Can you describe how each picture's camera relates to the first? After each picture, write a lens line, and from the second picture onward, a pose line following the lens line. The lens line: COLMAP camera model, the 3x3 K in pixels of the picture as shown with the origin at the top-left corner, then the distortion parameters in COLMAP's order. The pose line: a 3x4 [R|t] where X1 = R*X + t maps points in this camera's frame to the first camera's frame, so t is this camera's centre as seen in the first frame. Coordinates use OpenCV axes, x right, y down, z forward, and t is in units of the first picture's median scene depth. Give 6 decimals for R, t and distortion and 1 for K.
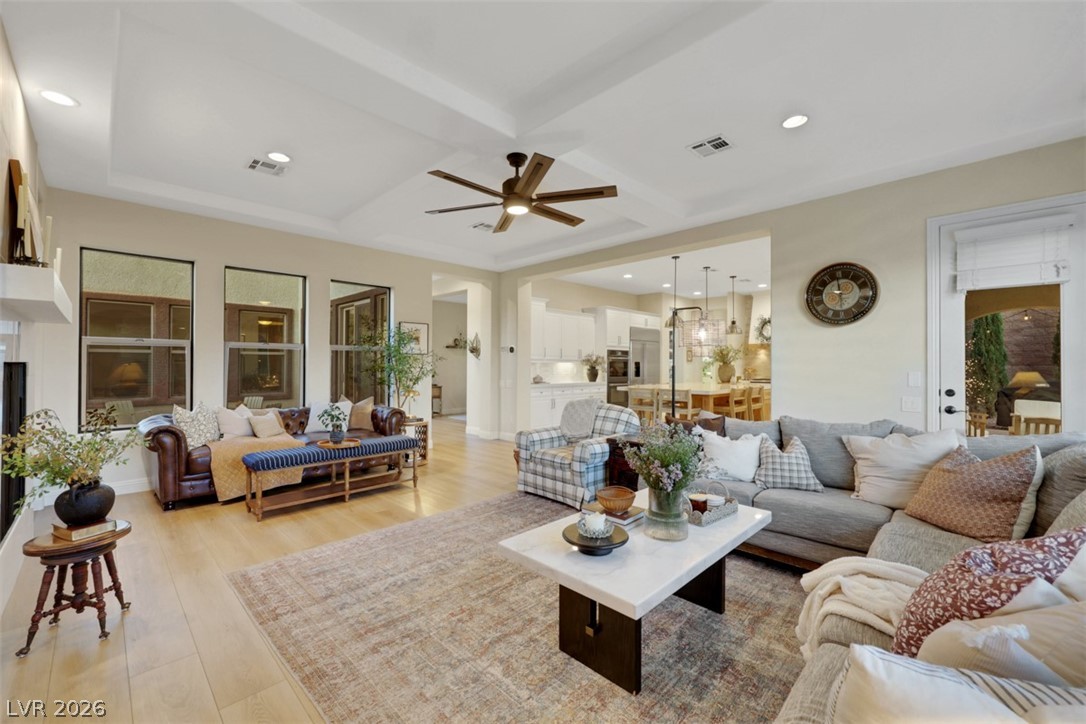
lens RADIAL K [[455.6, 0, 536.4], [0, 455.6, 362.1], [0, 0, 1]] dist [-0.001116, 0.000989]
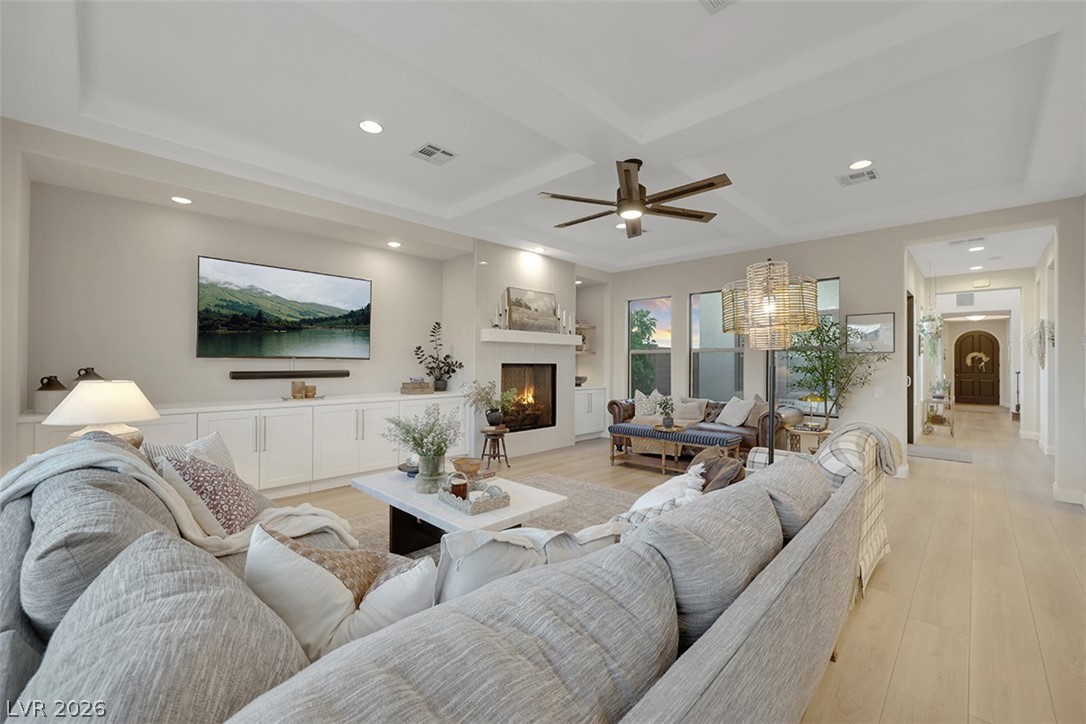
lens RADIAL K [[455.6, 0, 536.2], [0, 455.6, 362.6], [0, 0, 1]] dist [-0.001116, 0.000989]
pose [[-0.003931, -0.003534, -0.999986, 1.175626], [0.000475, 0.999994, -0.003536, 0.006950], [0.999992, -0.000489, -0.003929, 0.937237]]
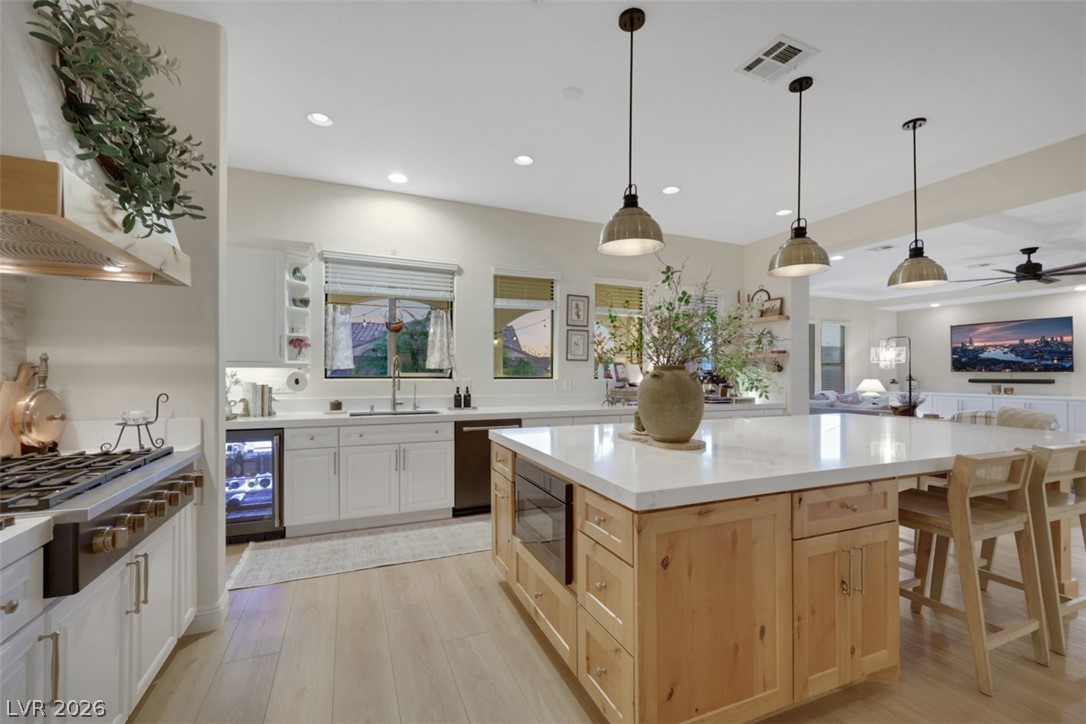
lens RADIAL K [[458.6, 0, 543.3], [0, 458.6, 369.7], [0, 0, 1]] dist [0.002857, 0.000515]
pose [[-0.923494, -0.002613, 0.383604, 1.125494], [-0.006700, 0.999934, -0.009319, 0.020195], [-0.383554, -0.011176, -0.923451, 3.847990]]
